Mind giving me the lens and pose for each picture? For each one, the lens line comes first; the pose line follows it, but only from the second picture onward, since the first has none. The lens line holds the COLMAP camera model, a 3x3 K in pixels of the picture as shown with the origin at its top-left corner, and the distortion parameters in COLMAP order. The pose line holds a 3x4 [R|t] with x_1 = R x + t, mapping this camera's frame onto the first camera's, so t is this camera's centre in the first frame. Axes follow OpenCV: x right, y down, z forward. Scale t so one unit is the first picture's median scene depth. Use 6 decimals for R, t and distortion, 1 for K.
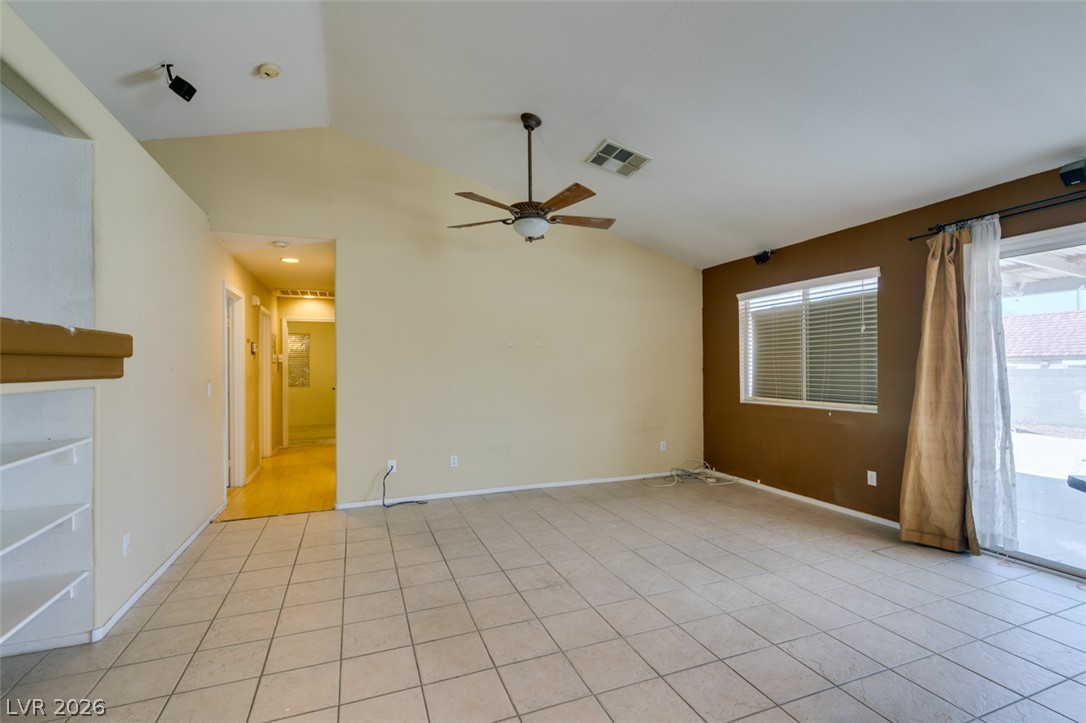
lens RADIAL K [[486.0, 0, 539.0], [0, 486.0, 364.8], [0, 0, 1]] dist [-0.000901, -0.000960]
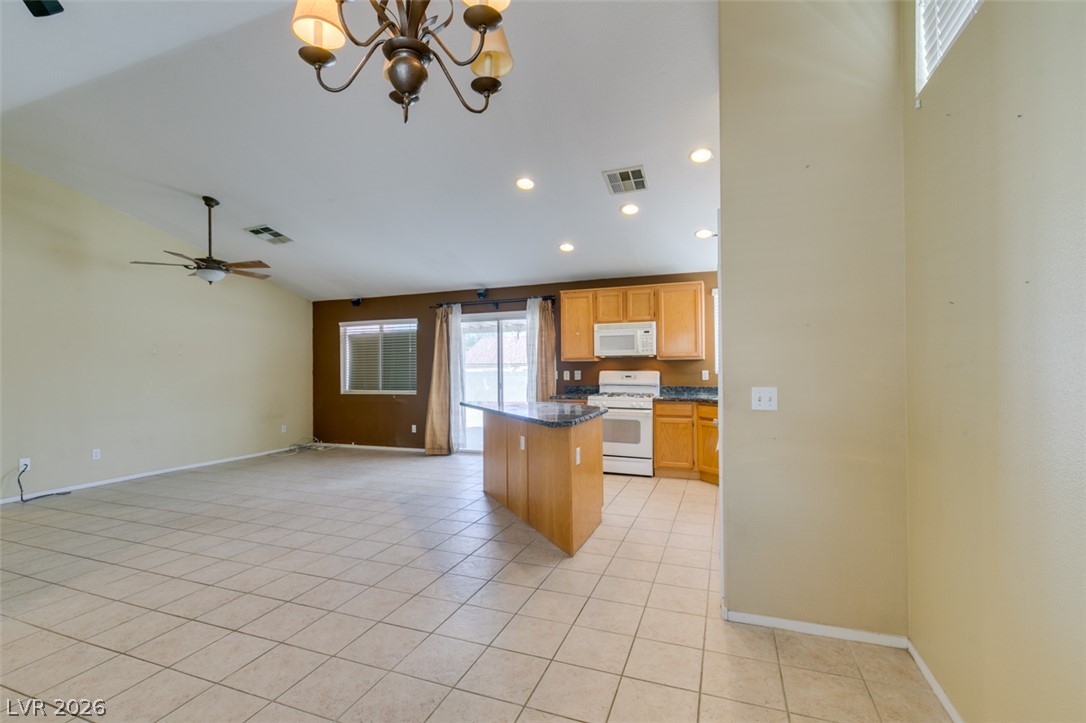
lens RADIAL K [[486.0, 0, 544.4], [0, 486.0, 361.8], [0, 0, 1]] dist [-0.000901, -0.000960]
pose [[0.664196, 0.010635, 0.747482, -0.400188], [0.001088, 0.999884, -0.015193, 0.001079], [-0.747557, 0.010904, 0.664108, -0.648746]]
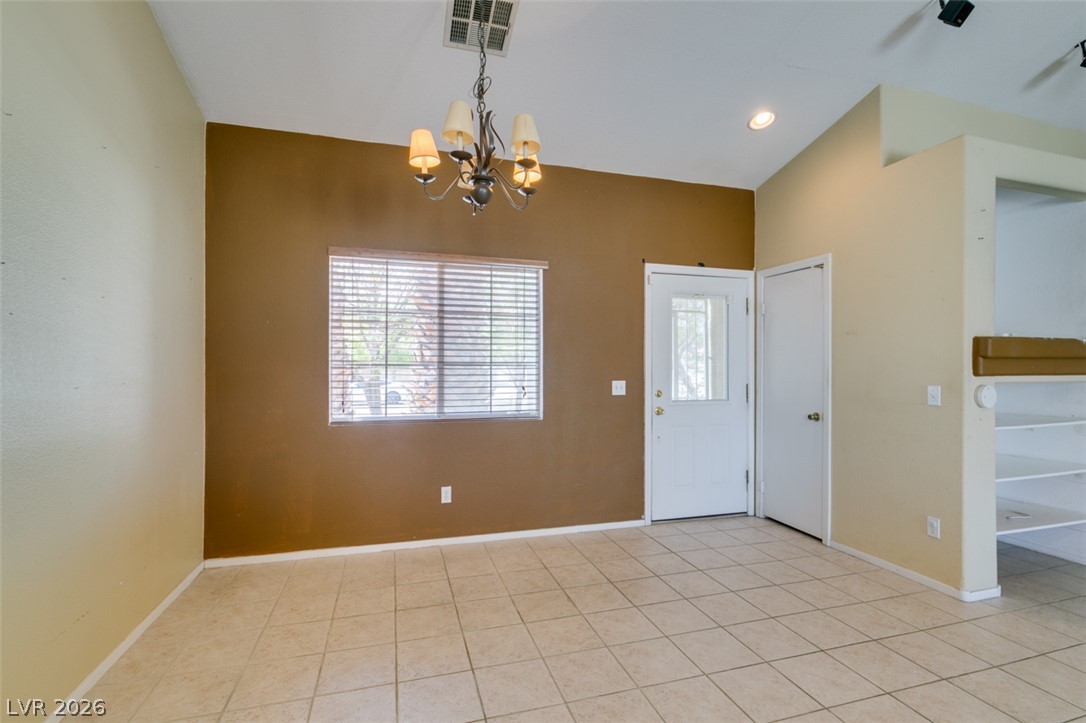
lens RADIAL K [[486.0, 0, 535.4], [0, 486.0, 359.7], [0, 0, 1]] dist [-0.000901, -0.000960]
pose [[-0.079026, -0.007953, -0.996841, 0.307063], [-0.000268, 0.999968, -0.007957, -0.000255], [0.996873, -0.000362, -0.079025, -0.264087]]
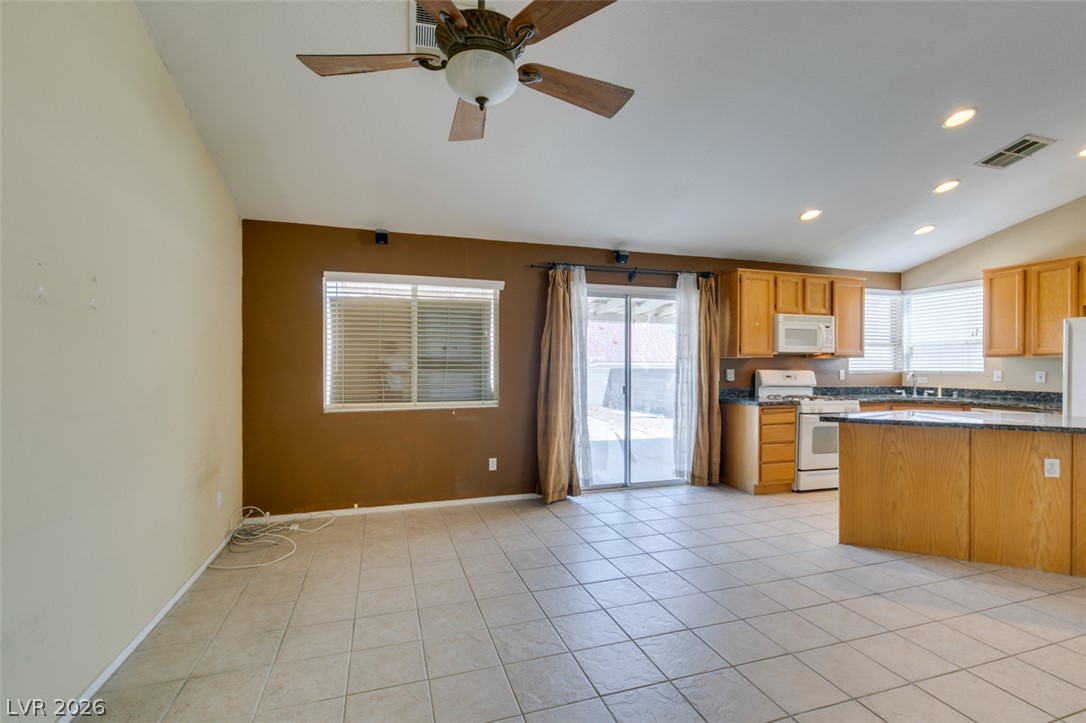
lens RADIAL K [[486.0, 0, 540.7], [0, 486.0, 368.4], [0, 0, 1]] dist [-0.000901, -0.000960]
pose [[0.050931, 0.001213, 0.998701, -0.458669], [-0.006775, 0.999977, -0.000869, 0.007899], [-0.998679, -0.006722, 0.050938, 0.836224]]
